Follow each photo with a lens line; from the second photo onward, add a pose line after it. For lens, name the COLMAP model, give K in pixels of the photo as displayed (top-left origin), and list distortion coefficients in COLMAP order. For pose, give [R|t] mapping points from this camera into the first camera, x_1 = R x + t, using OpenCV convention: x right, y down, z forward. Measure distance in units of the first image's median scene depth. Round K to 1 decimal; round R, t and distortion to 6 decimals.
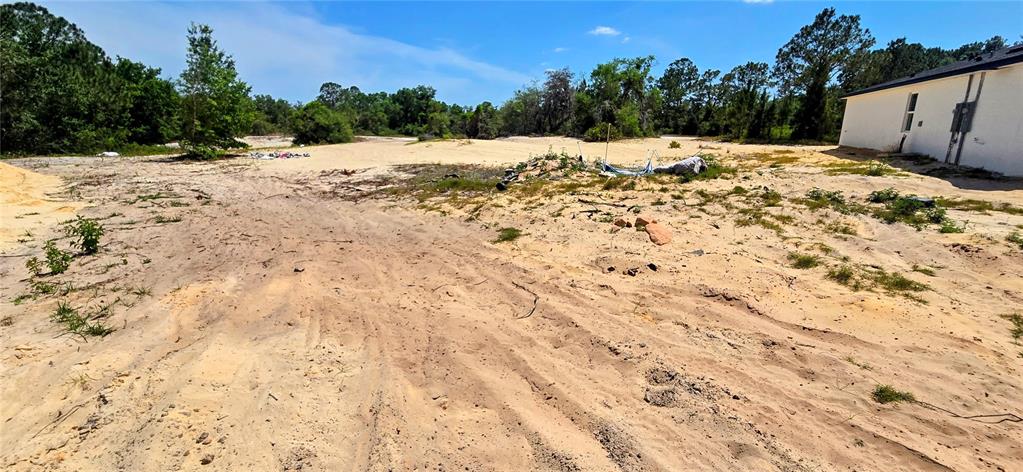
lens RADIAL K [[424.0, 0, 514.3], [0, 424.0, 233.7], [0, 0, 1]] dist [0.001505, 0.000100]
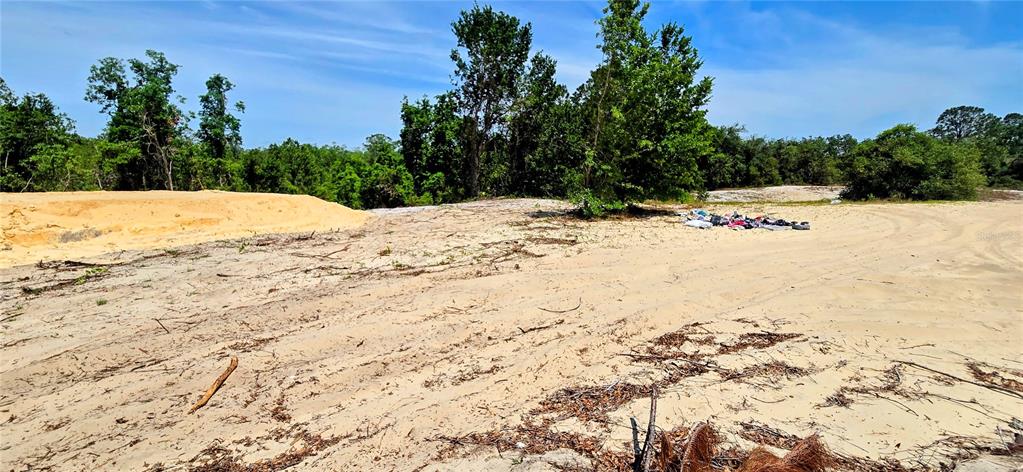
lens RADIAL K [[424.0, 0, 508.0], [0, 424.0, 233.1], [0, 0, 1]] dist [0.001505, 0.000100]
pose [[0.360015, 0.124920, -0.924545, -0.114857], [-0.231997, 0.971853, 0.040973, -0.069360], [0.903641, 0.199741, 0.378863, 0.318356]]
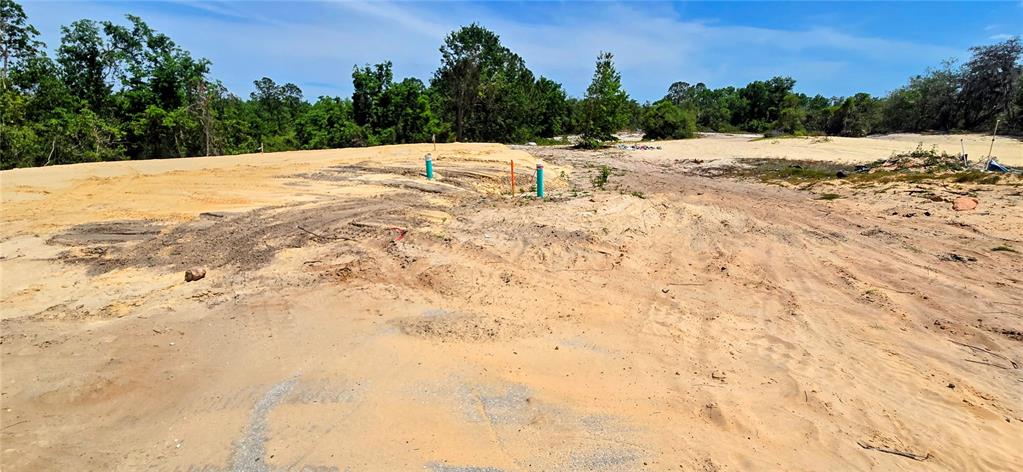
lens RADIAL K [[424.0, 0, 508.4], [0, 424.0, 234.5], [0, 0, 1]] dist [0.001505, 0.000100]
pose [[0.736244, 0.162572, -0.656898, 0.019514], [-0.156012, 0.985342, 0.069000, 0.025259], [0.658487, 0.051683, 0.750816, -0.108726]]
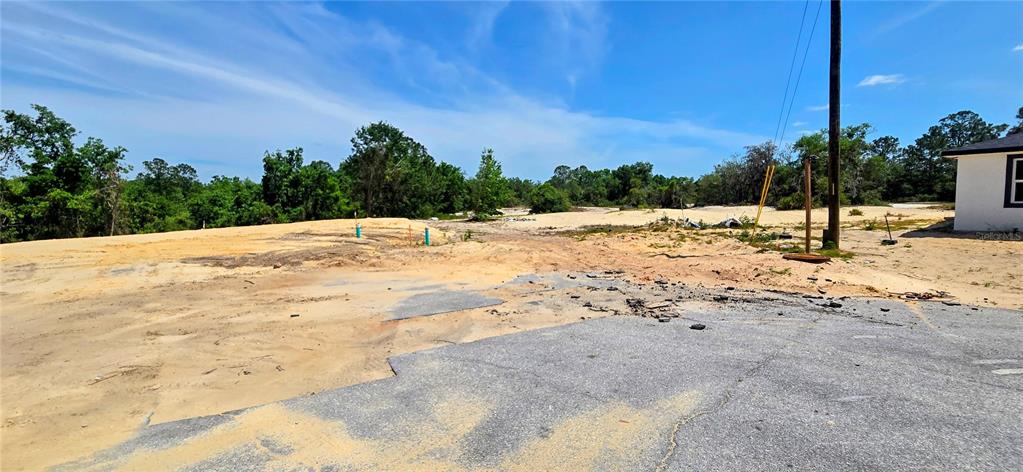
lens RADIAL K [[438.2, 0, 514.0], [0, 438.2, 230.2], [0, 0, 1]] dist [0.005621, -0.000274]
pose [[0.865520, 0.017452, -0.500571, 0.143867], [-0.102857, 0.984286, -0.143530, 0.052427], [0.490200, 0.175715, 0.853714, -0.229939]]
